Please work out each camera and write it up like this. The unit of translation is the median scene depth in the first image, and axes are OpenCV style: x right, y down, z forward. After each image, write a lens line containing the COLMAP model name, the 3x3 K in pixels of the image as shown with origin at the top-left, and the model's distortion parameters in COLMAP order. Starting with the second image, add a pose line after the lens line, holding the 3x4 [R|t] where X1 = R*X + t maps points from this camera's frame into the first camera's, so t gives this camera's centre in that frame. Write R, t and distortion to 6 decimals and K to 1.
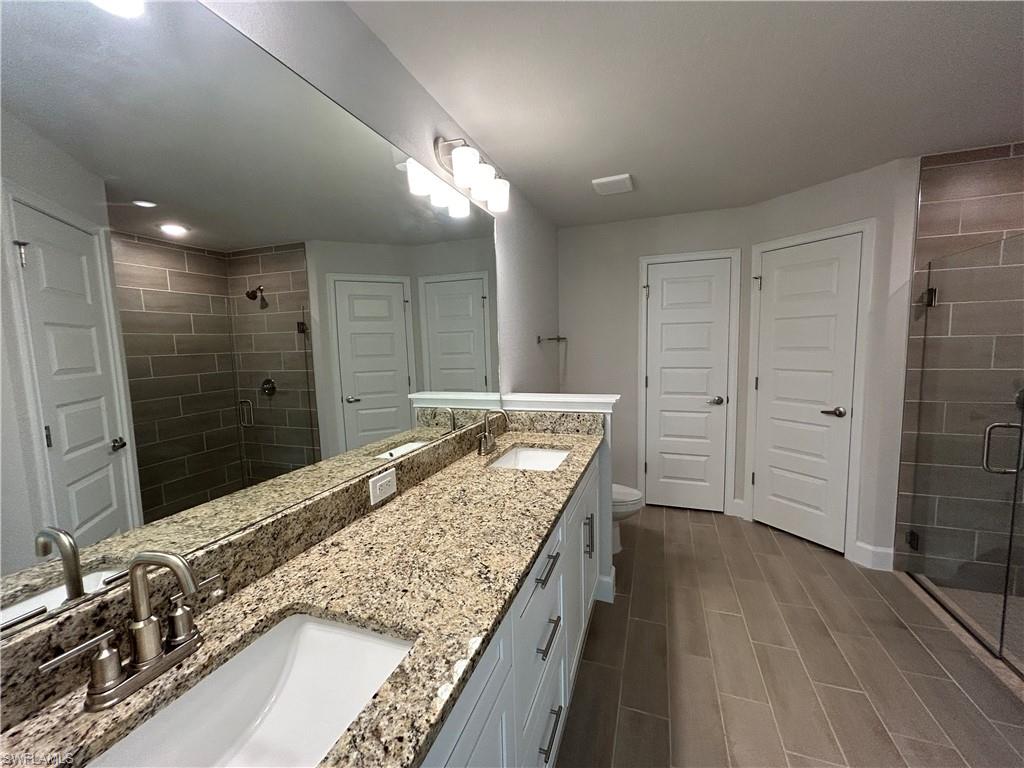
lens RADIAL K [[413.3, 0, 512.1], [0, 413.3, 383.1], [0, 0, 1]] dist [0.001858, 0.000467]
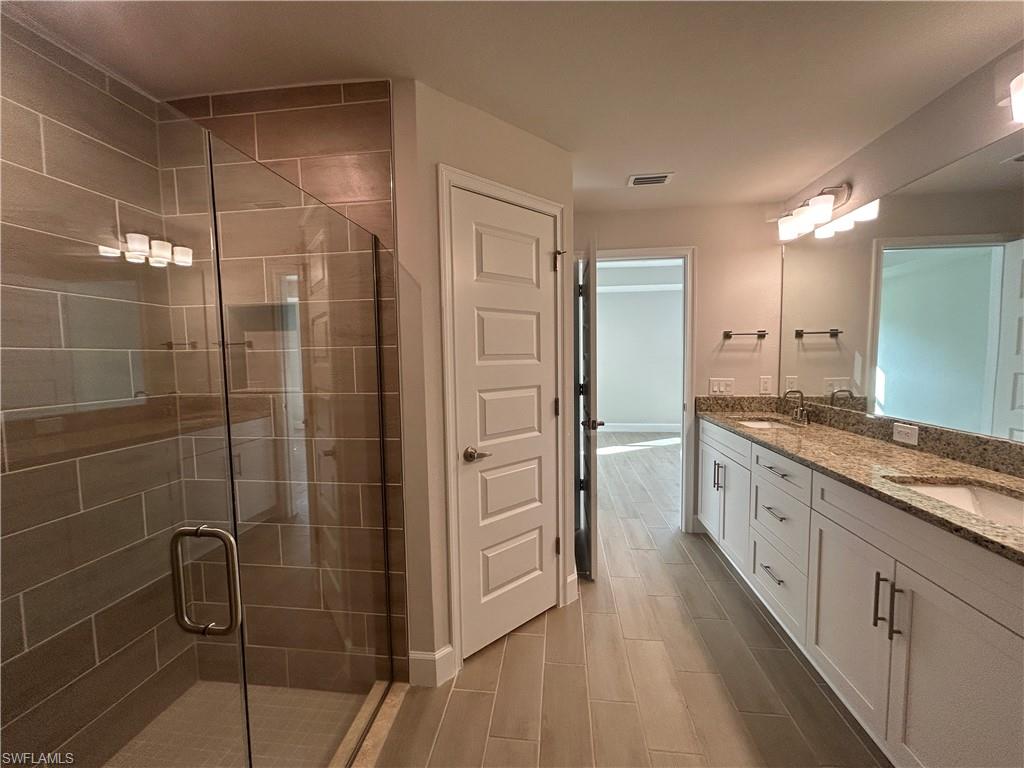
lens RADIAL K [[413.3, 0, 512.1], [0, 413.3, 383.1], [0, 0, 1]] dist [0.001858, 0.000467]
pose [[-0.974333, 0.053697, -0.218614, 1.241004], [0.016568, 0.985606, 0.168245, -0.173496], [0.224501, 0.160305, -0.961198, 1.945764]]
